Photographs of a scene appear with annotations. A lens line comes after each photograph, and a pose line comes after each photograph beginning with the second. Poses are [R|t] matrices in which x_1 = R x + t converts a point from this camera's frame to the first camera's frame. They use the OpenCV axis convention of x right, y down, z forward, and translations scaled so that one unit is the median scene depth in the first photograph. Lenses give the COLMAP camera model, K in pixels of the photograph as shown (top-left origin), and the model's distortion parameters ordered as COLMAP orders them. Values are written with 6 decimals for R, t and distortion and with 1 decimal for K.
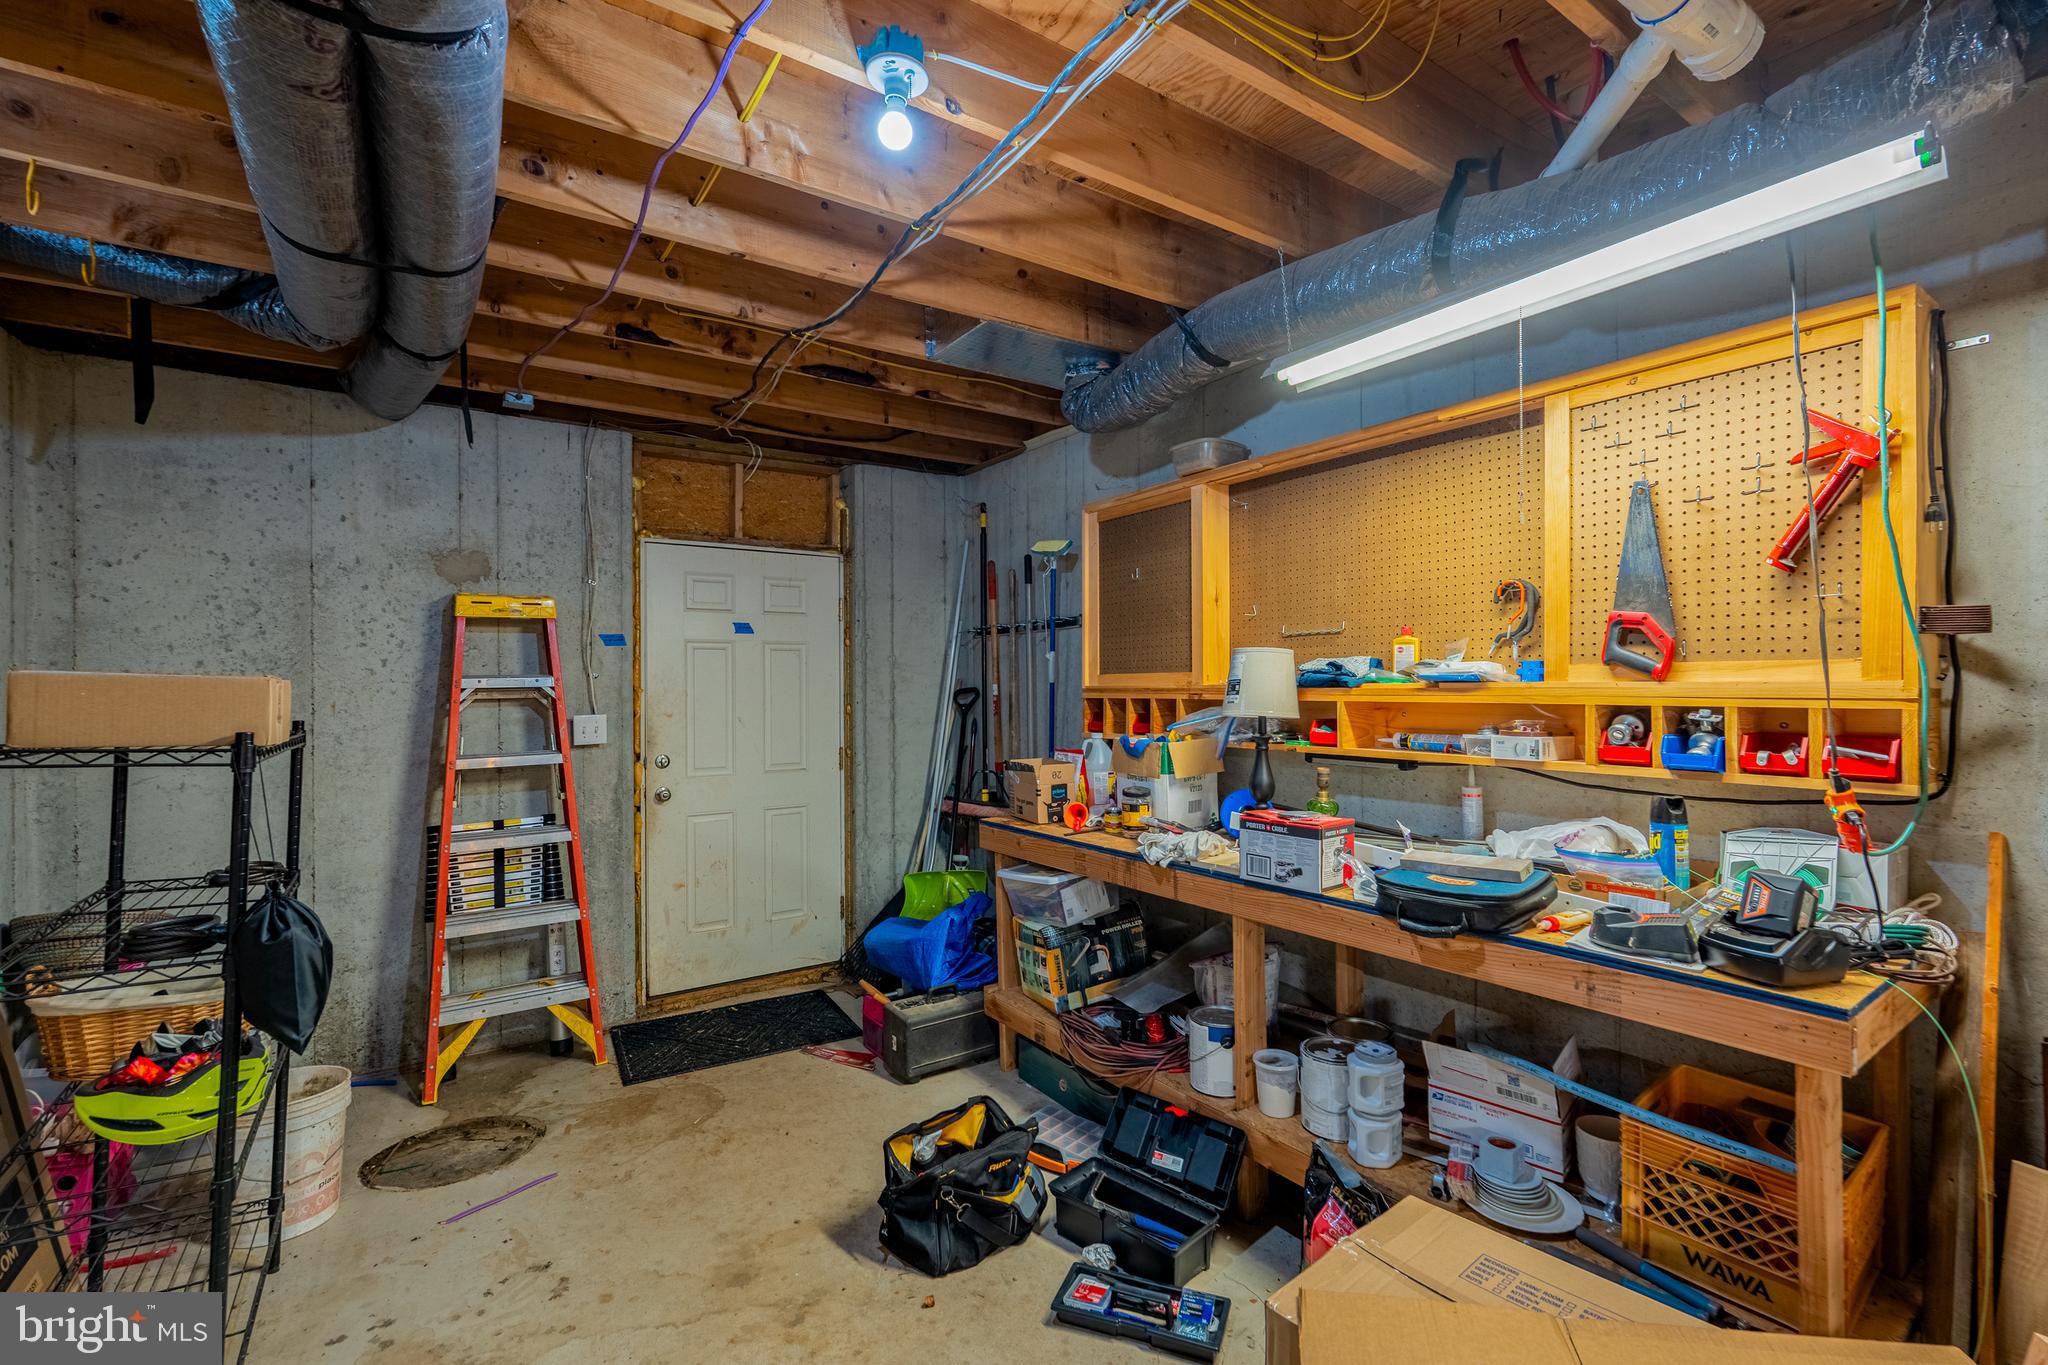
lens RADIAL K [[898.2, 0, 1026.0], [0, 898.2, 684.5], [0, 0, 1]] dist [-0.002182, -0.000040]
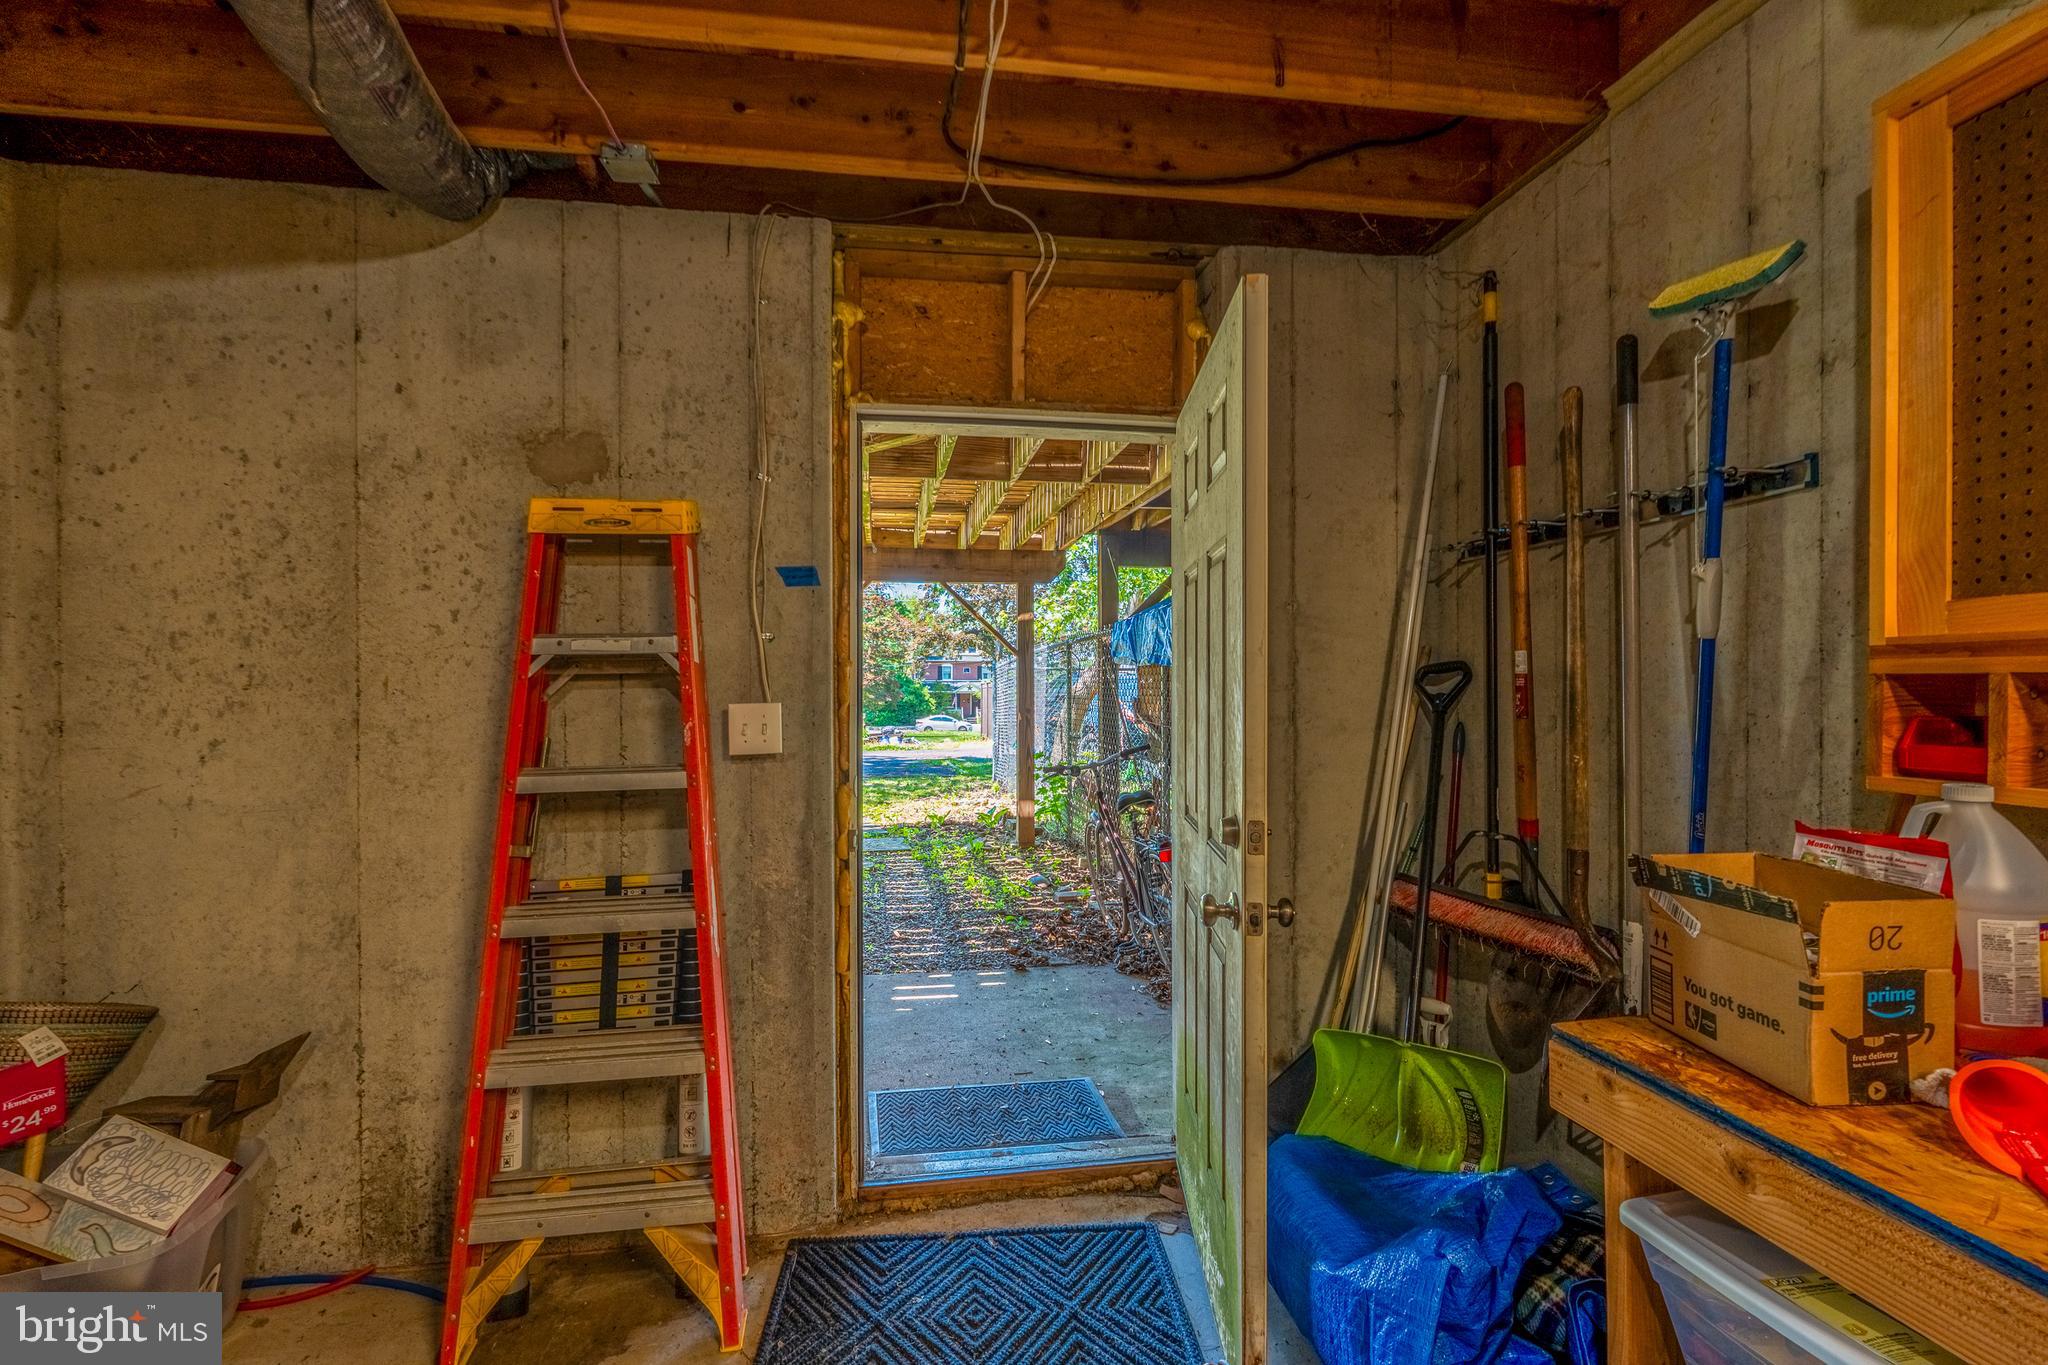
lens RADIAL K [[898.2, 0, 1026.0], [0, 898.2, 684.5], [0, 0, 1]] dist [-0.002182, -0.000040]
pose [[0.904582, 0.004748, -0.426274, -0.081506], [-0.002317, 0.999978, 0.006223, 0.018046], [0.426294, -0.004641, 0.904573, 0.569135]]
